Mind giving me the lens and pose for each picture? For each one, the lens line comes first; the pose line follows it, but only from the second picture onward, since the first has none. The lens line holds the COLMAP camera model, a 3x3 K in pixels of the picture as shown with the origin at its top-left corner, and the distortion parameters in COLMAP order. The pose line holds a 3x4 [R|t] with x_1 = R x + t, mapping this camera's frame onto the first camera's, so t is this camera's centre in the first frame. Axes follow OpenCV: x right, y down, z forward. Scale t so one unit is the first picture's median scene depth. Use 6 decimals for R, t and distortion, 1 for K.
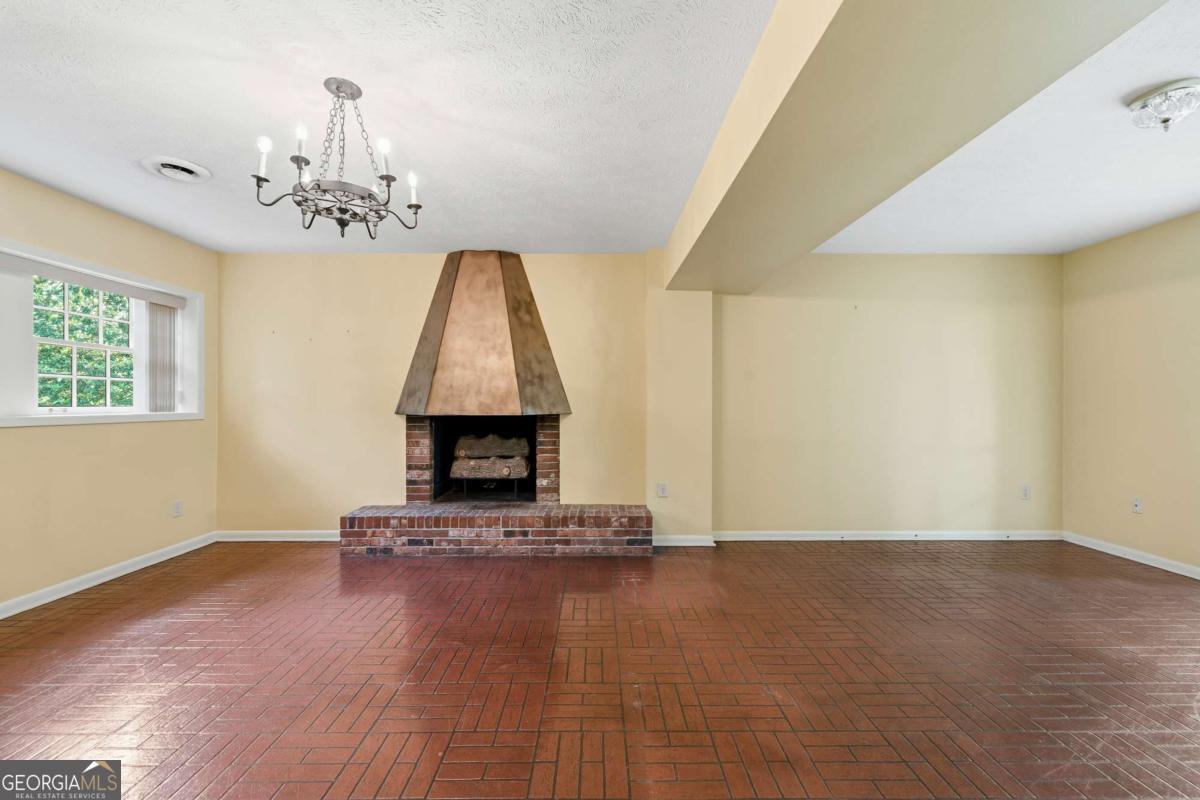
lens RADIAL K [[497.9, 0, 599.9], [0, 497.9, 397.6], [0, 0, 1]] dist [-0.003774, 0.000006]
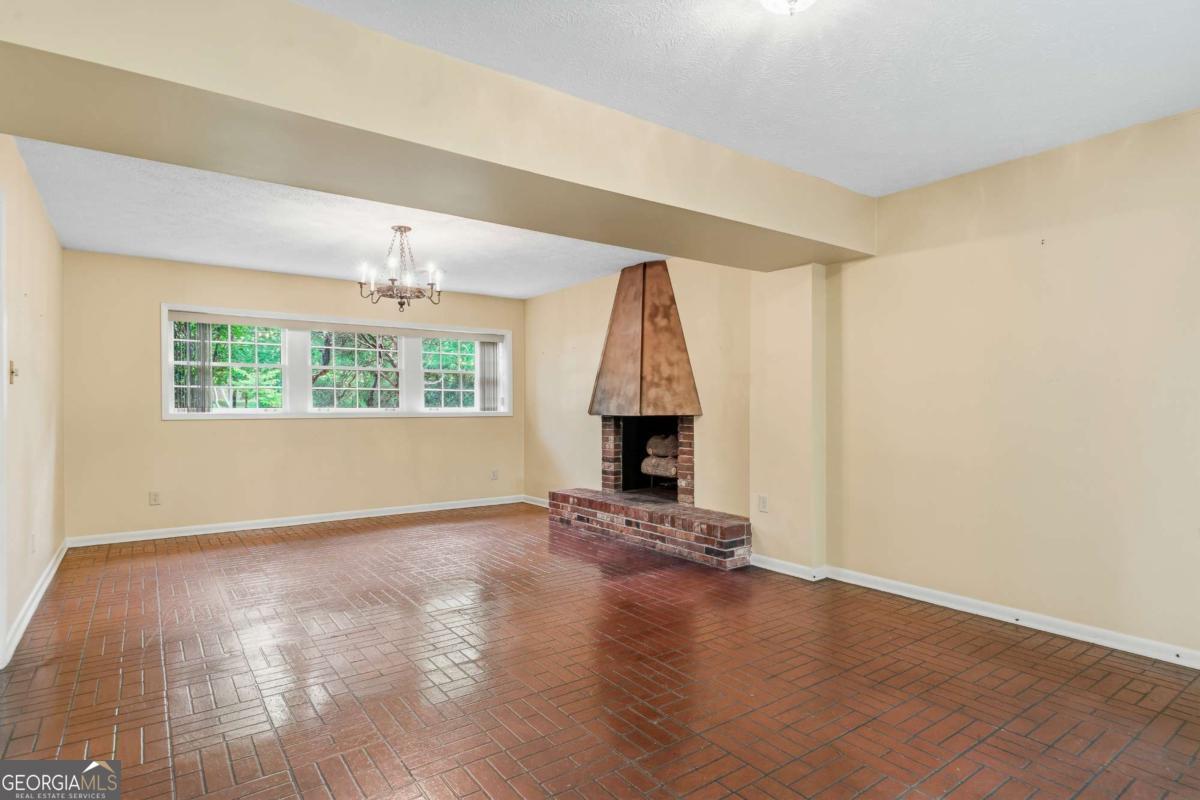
lens RADIAL K [[638.2, 0, 597.5], [0, 638.2, 401.0], [0, 0, 1]] dist [-0.004847, 0.000064]
pose [[0.576337, -0.007351, -0.817179, 0.884373], [0.010105, 0.999947, -0.001869, 0.005066], [0.817150, -0.007181, 0.576381, 0.124425]]
